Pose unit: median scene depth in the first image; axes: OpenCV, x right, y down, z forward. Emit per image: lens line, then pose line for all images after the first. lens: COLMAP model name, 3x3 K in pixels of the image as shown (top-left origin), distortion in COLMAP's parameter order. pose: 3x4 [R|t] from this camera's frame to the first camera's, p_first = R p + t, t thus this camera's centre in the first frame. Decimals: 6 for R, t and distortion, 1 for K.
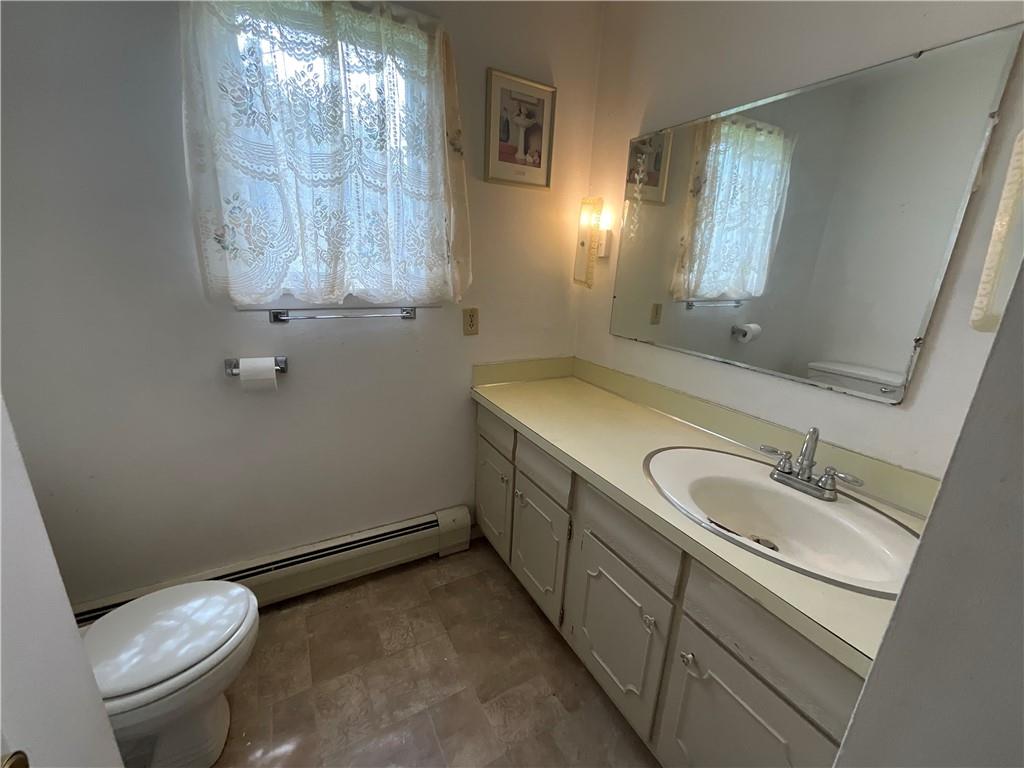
lens RADIAL K [[413.0, 0, 511.2], [0, 413.0, 385.4], [0, 0, 1]] dist [0.000060, -0.000192]
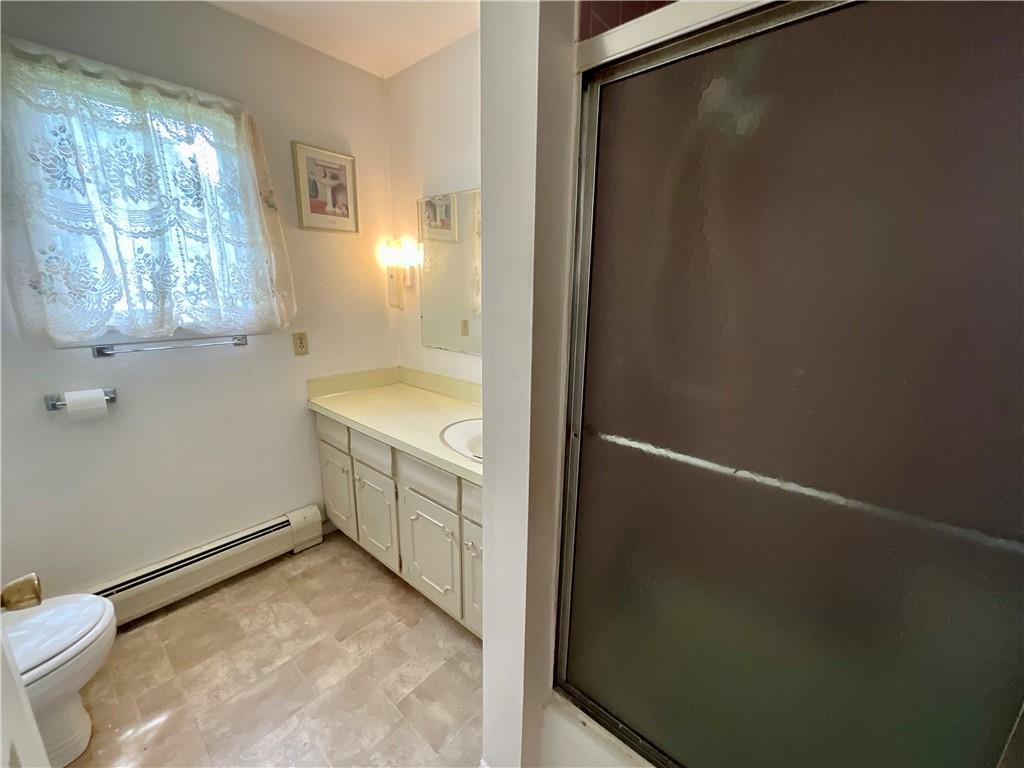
lens RADIAL K [[413.0, 0, 512.1], [0, 413.0, 385.2], [0, 0, 1]] dist [0.000060, -0.000192]
pose [[0.939140, -0.105705, 0.326868, 0.090496], [0.118023, 0.992847, -0.018025, 0.071486], [-0.322624, 0.055506, 0.944898, -0.389731]]
